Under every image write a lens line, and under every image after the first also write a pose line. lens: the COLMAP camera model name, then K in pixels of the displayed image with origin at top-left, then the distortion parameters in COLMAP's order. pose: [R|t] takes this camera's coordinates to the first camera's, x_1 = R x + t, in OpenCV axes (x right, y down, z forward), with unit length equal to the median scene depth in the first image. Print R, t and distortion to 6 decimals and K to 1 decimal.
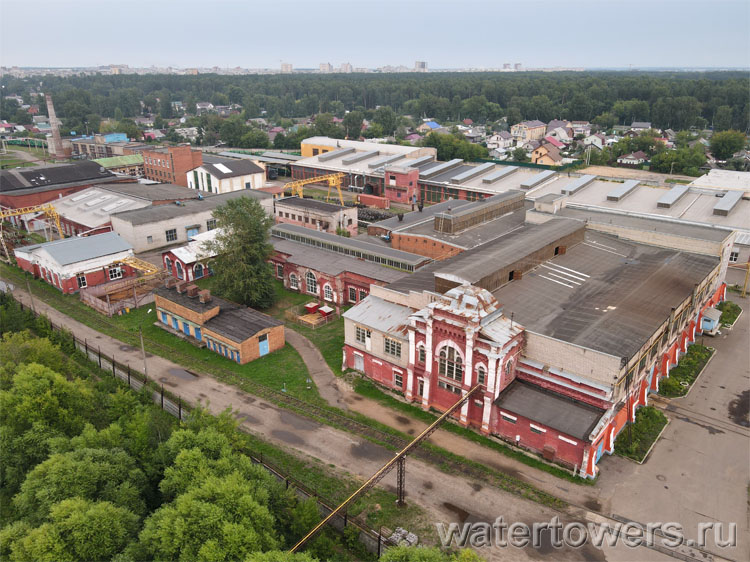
lens RADIAL K [[582.2, 0, 375.0], [0, 582.2, 281.0], [0, 0, 1]] dist [0.005771, 0.009535]
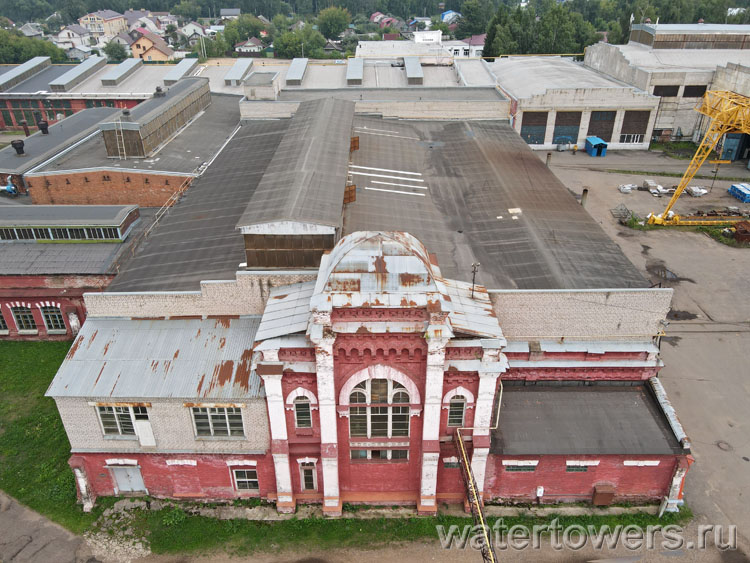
lens RADIAL K [[586.2, 0, 376.0], [0, 586.2, 305.8], [0, 0, 1]] dist [0.006474, 0.009474]
pose [[0.759065, -0.325419, 0.563847, -0.093944], [0.227523, 0.944094, 0.238578, -0.041132], [-0.609962, -0.052808, 0.790669, 0.576852]]
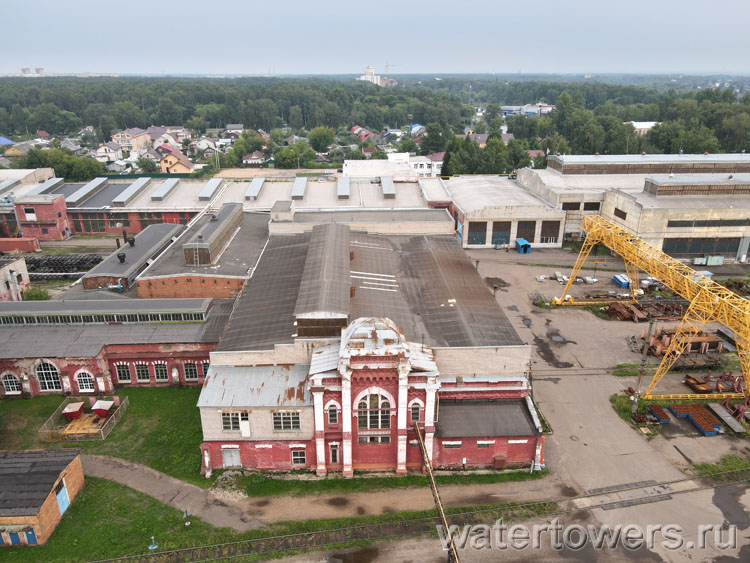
lens RADIAL K [[563.5, 0, 375.0], [0, 563.5, 281.5], [0, 0, 1]] dist [-0.021545, 0.070140]
pose [[0.734259, -0.234986, 0.636903, -0.311666], [0.233627, 0.968342, 0.087932, -0.103662], [-0.637402, 0.084232, 0.765913, 0.317899]]
